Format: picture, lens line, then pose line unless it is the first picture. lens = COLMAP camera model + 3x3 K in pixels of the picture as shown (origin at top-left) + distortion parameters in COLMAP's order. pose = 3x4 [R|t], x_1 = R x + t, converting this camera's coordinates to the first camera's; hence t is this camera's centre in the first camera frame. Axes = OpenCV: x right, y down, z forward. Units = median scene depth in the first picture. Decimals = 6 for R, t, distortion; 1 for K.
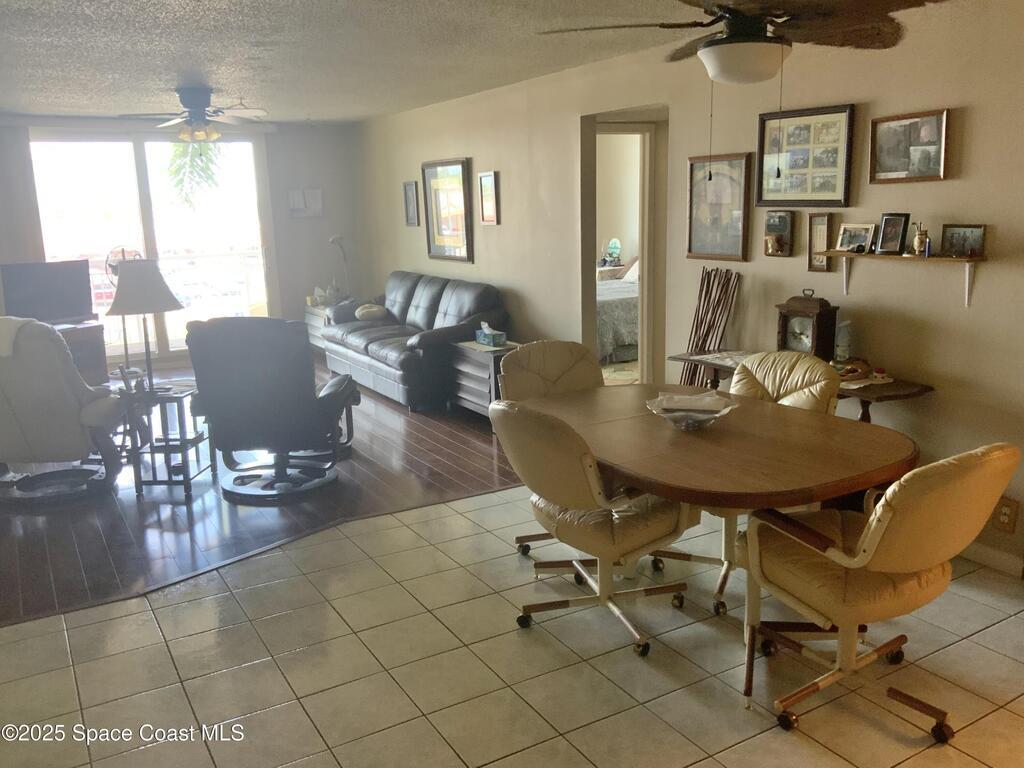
lens RADIAL K [[847.3, 0, 512.0], [0, 847.3, 384.0], [0, 0, 1]] dist [0.012006, -0.005997]
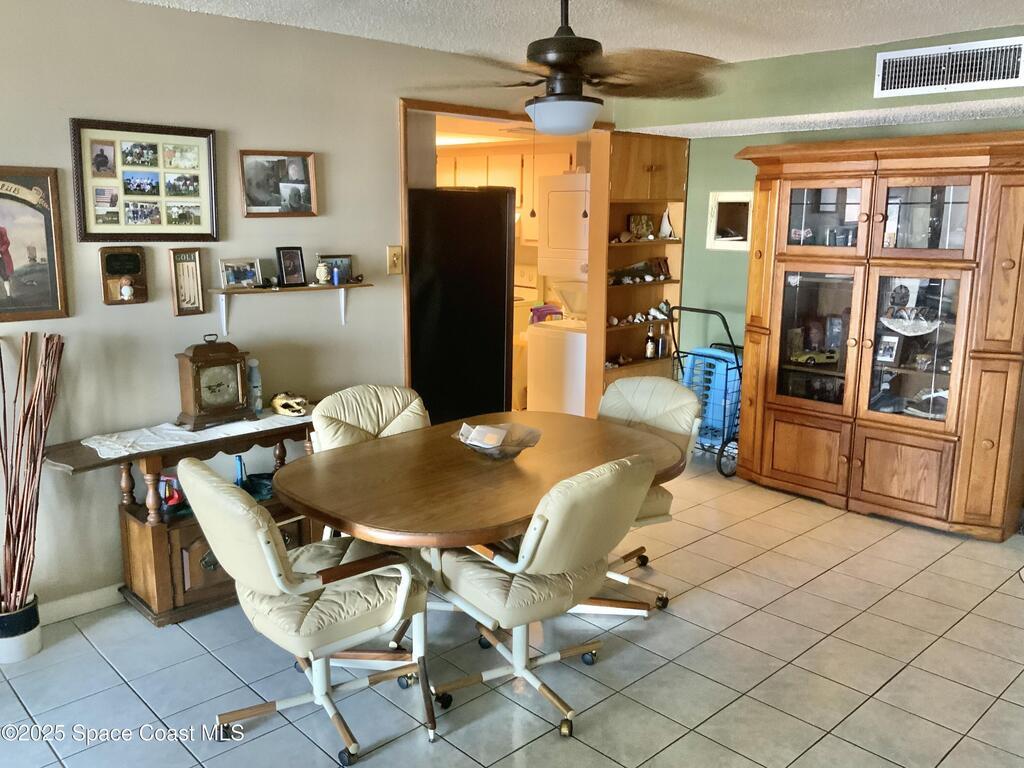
lens RADIAL K [[847.3, 0, 512.0], [0, 847.3, 384.0], [0, 0, 1]] dist [0.012006, -0.005997]
pose [[-0.206155, -0.168619, 0.963882, -0.586953], [0.209677, 0.954548, 0.211832, -0.190012], [-0.955791, 0.245774, -0.161429, 0.887788]]
